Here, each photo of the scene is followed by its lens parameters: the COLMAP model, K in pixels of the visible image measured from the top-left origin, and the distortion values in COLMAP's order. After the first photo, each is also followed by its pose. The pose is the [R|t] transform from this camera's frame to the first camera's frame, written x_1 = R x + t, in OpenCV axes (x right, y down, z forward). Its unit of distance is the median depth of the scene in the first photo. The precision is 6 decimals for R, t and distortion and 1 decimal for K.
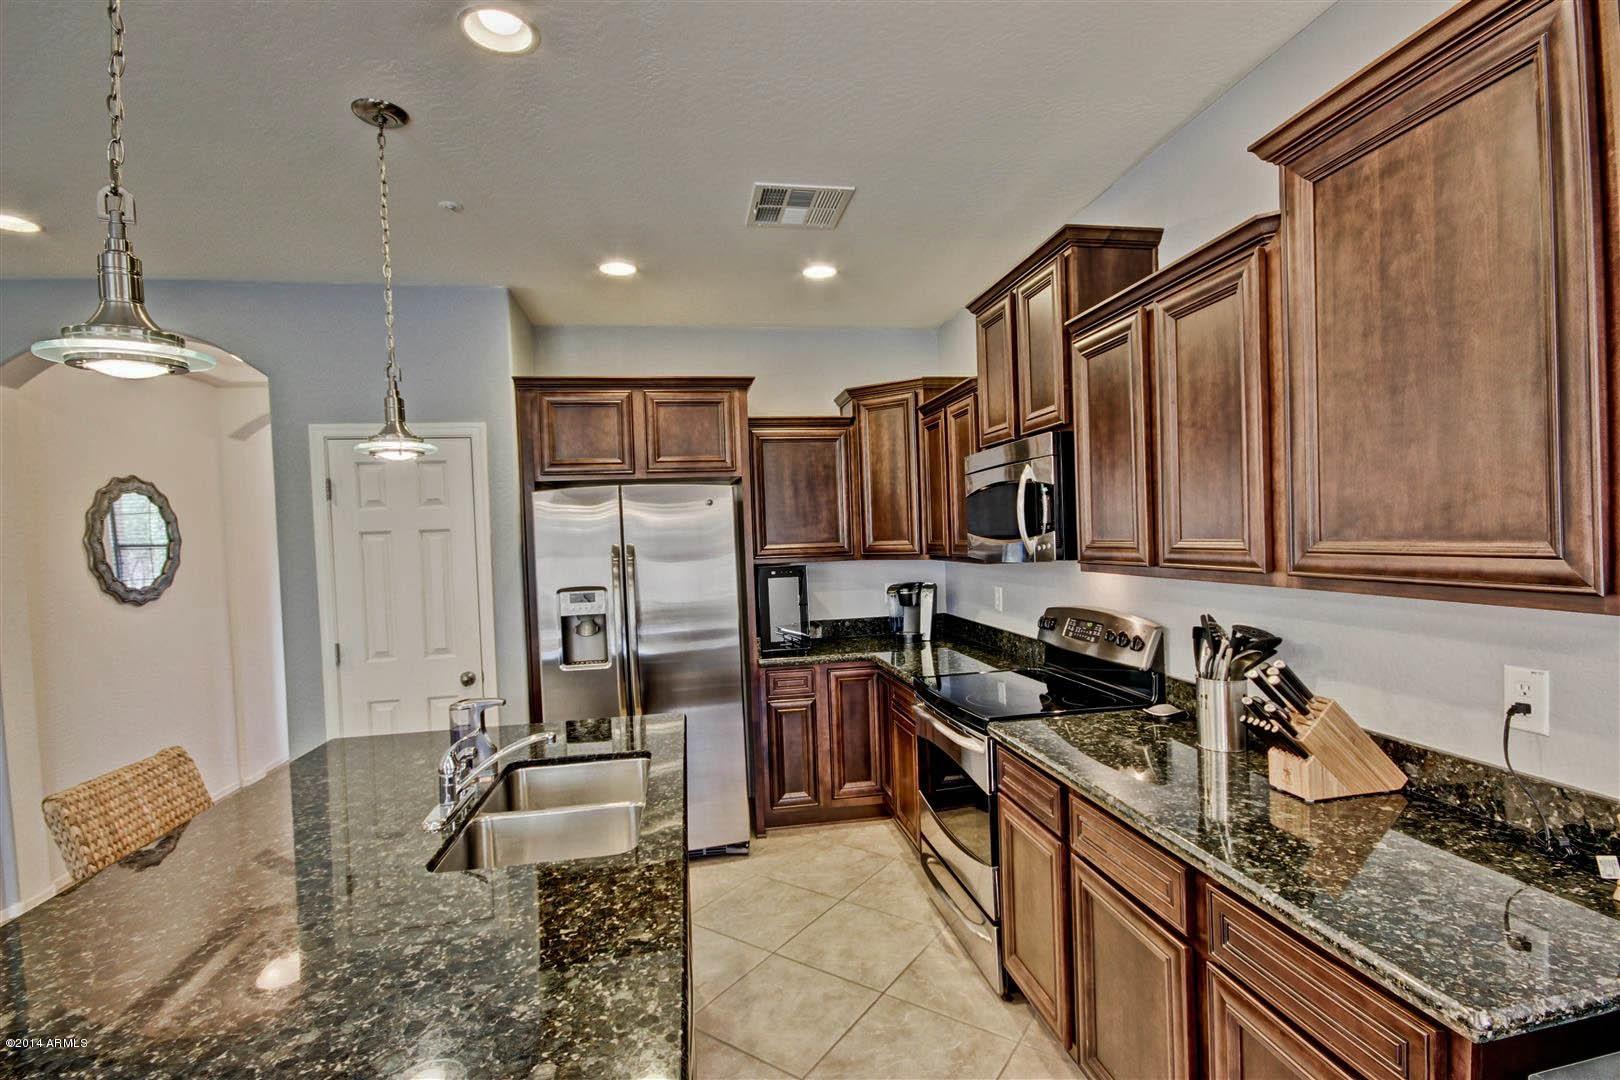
lens RADIAL K [[746.8, 0, 814.7], [0, 746.8, 554.6], [0, 0, 1]] dist [0.001788, -0.008181]
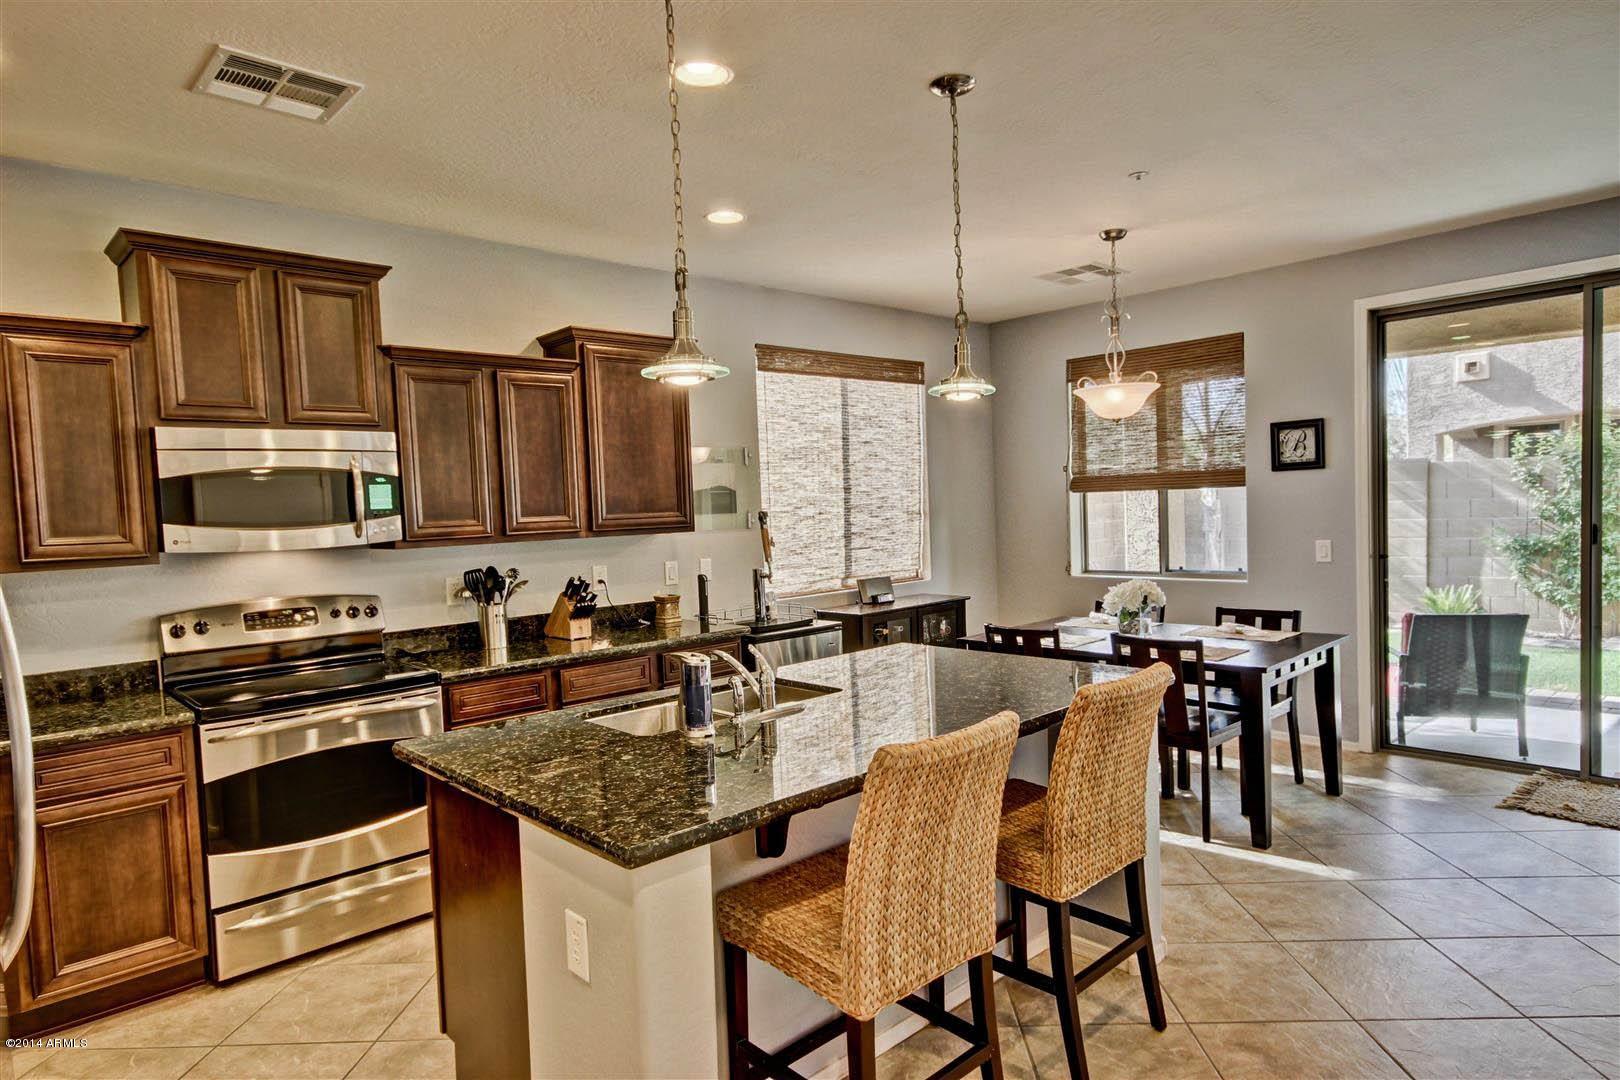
lens RADIAL K [[945.0, 0, 818.8], [0, 945.0, 549.1], [0, 0, 1]] dist [-0.000617, 0.024113]
pose [[-0.547092, 0.017314, 0.836893, -0.894586], [0.082570, 0.996026, 0.033372, 0.018620], [-0.832990, 0.087360, -0.546348, 0.863533]]
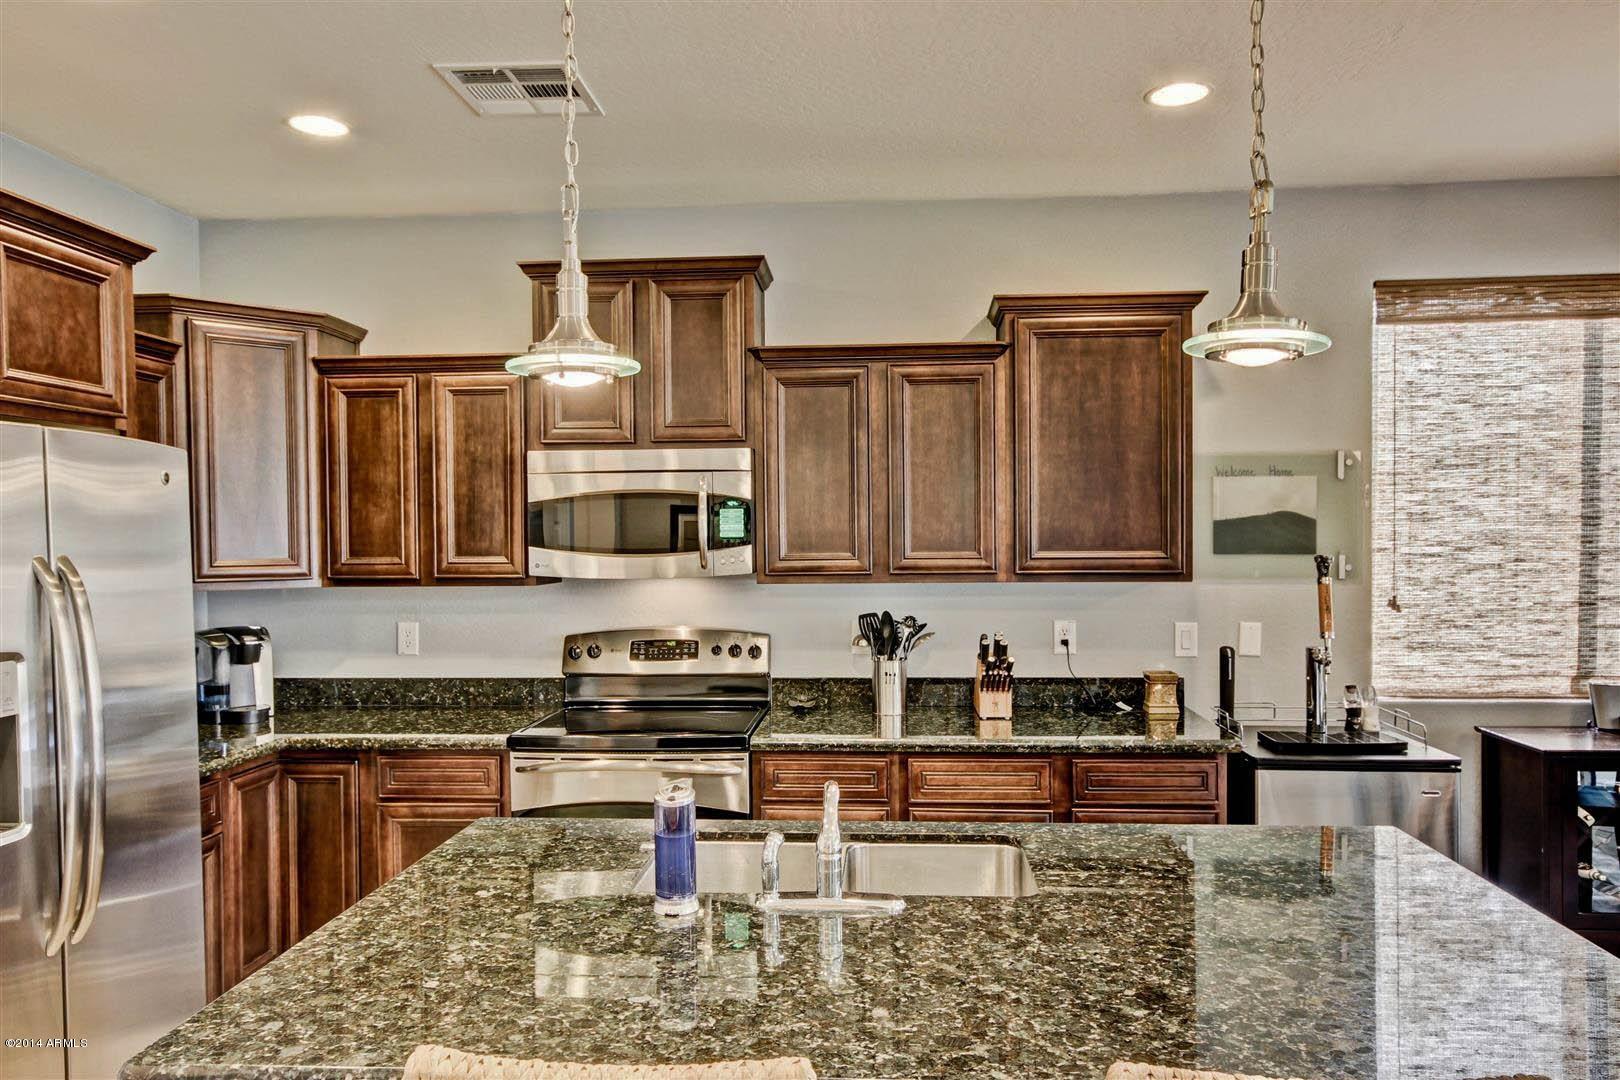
lens RADIAL K [[1105.5, 0, 812.3], [0, 1105.5, 553.9], [0, 0, 1]] dist [-0.003746, 0.029977]
pose [[0.244881, 0.016696, 0.969409, -0.767781], [0.027018, 0.999346, -0.024037, 0.013358], [-0.969177, 0.032077, 0.244270, 0.370972]]
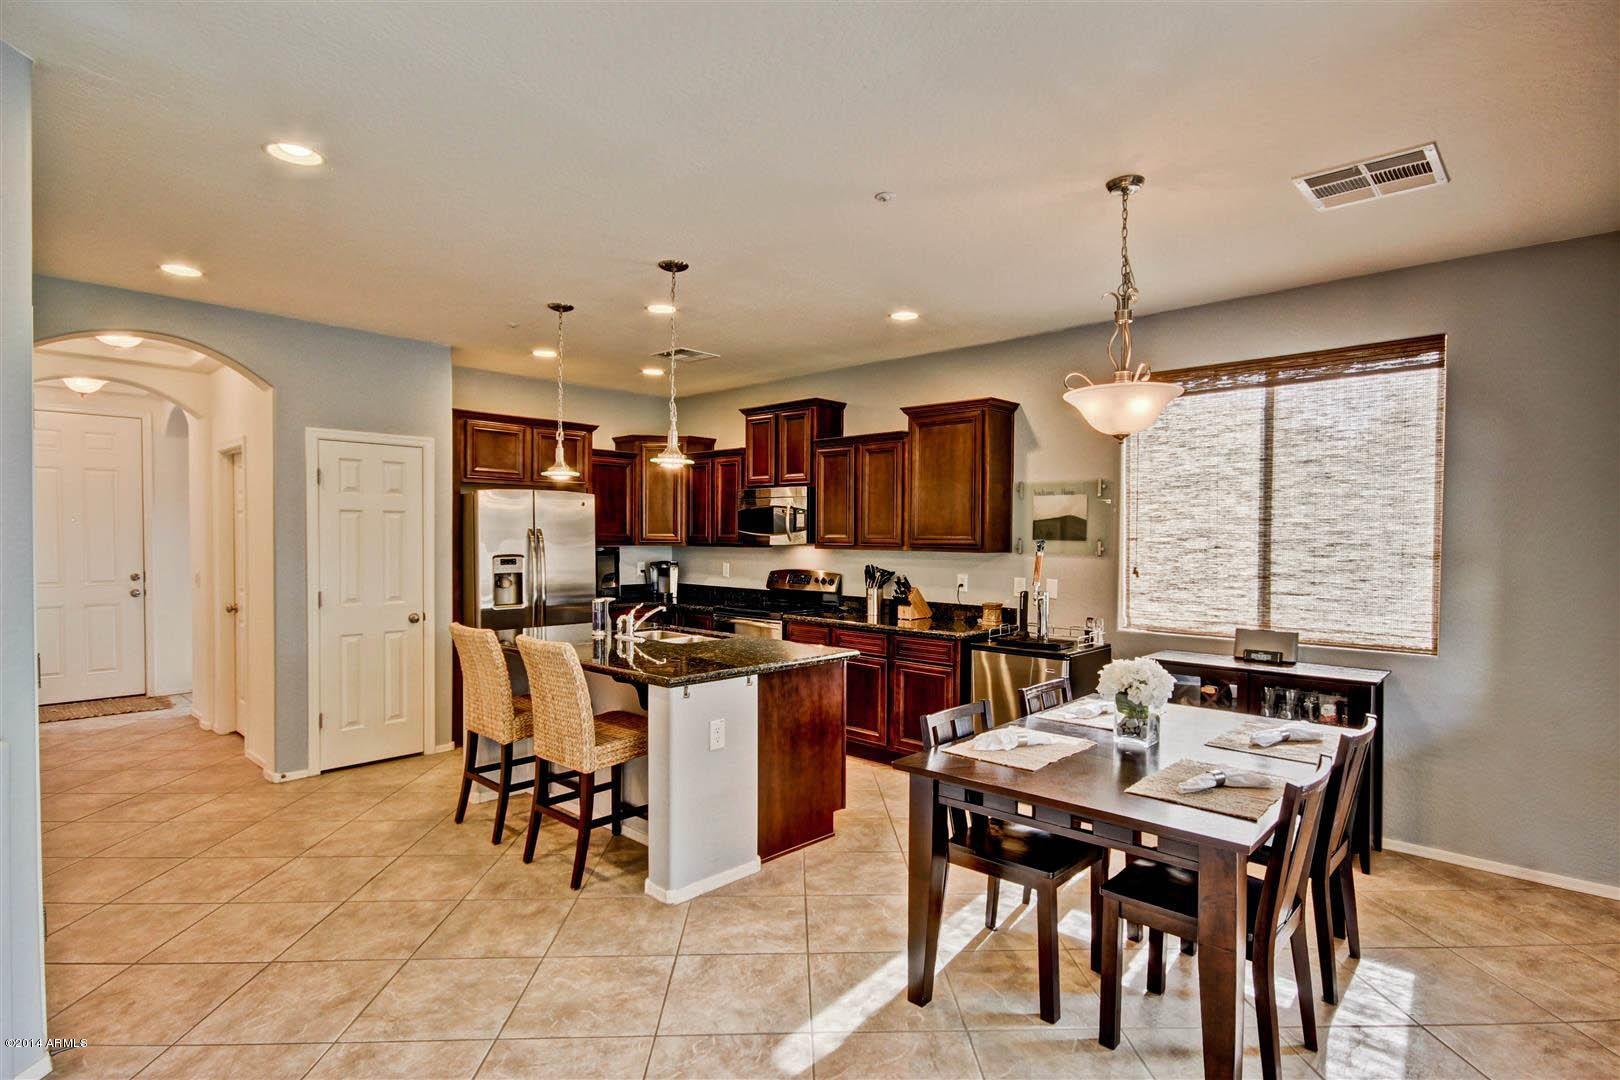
lens RADIAL K [[819.4, 0, 812.4], [0, 819.4, 552.3], [0, 0, 1]] dist [0.001076, 0.000528]
pose [[0.801930, 0.029549, 0.596687, -0.774652], [-0.020071, 0.999545, -0.022524, 0.060784], [-0.597080, 0.006086, 0.802158, -0.677947]]
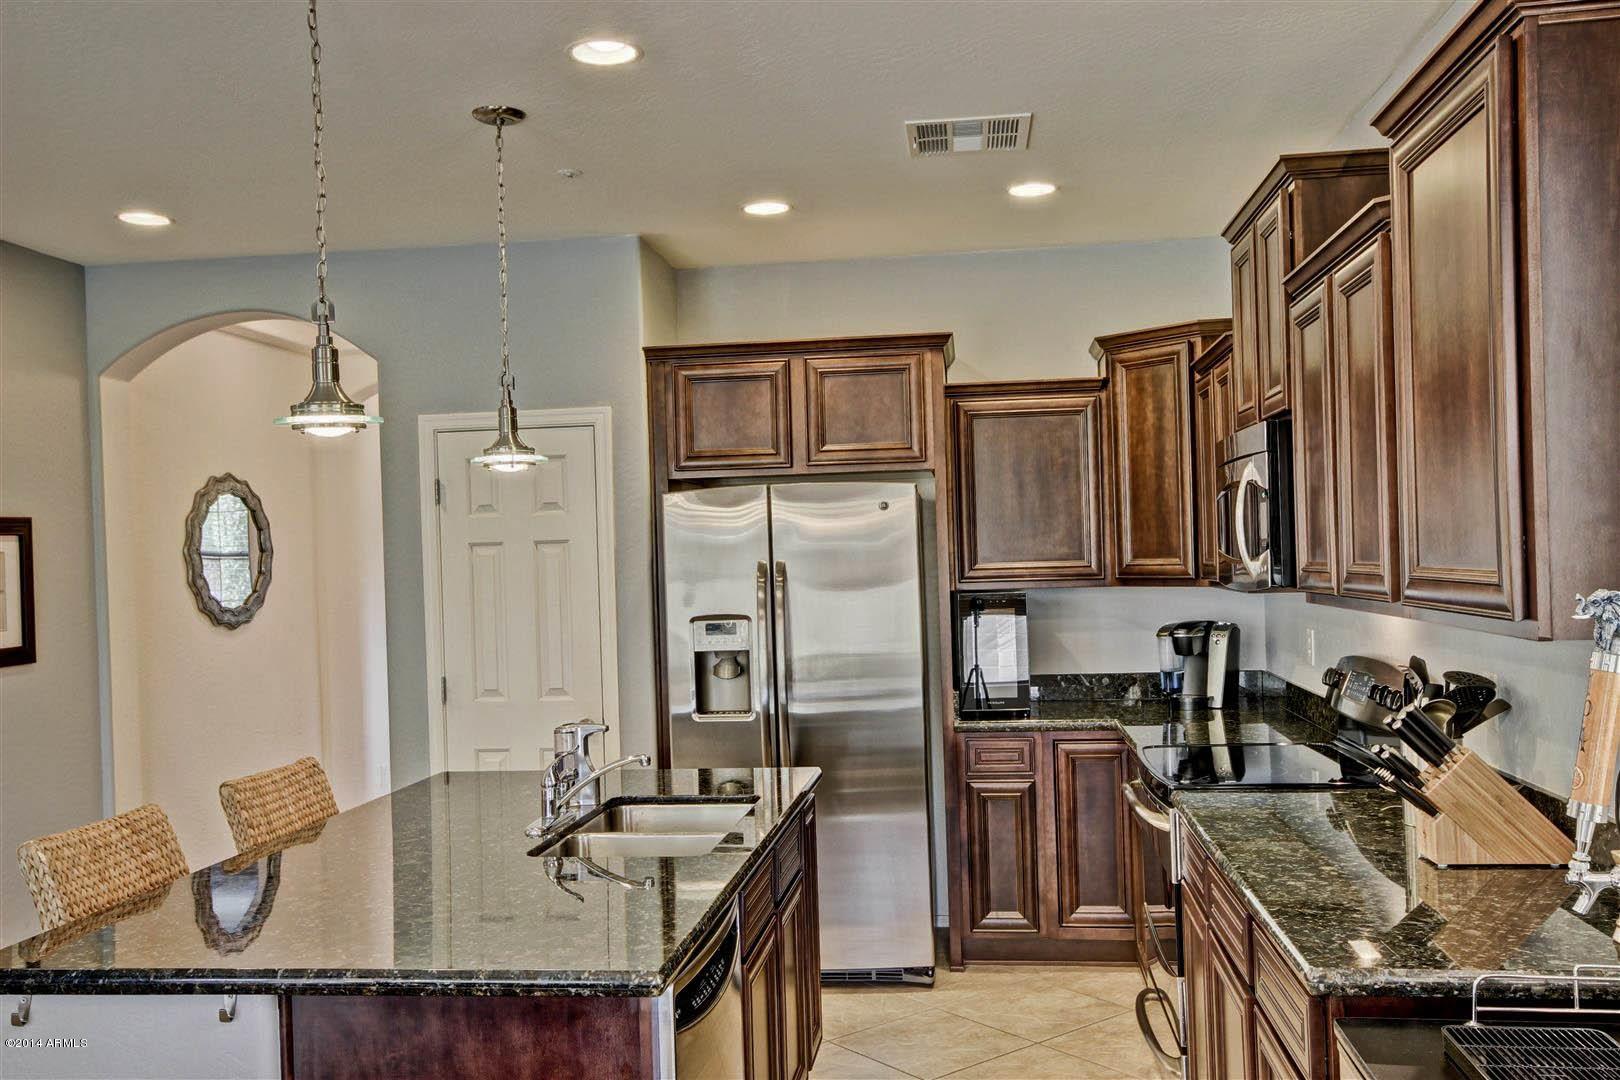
lens RADIAL K [[1394.4, 0, 814.5], [0, 1394.4, 563.1], [0, 0, 1]] dist [-0.004110, 0.001198]
pose [[0.956056, 0.009101, -0.293043, 0.199549], [-0.012223, 0.999886, -0.008826, 0.000640], [0.292929, 0.012020, 0.956059, -0.348746]]
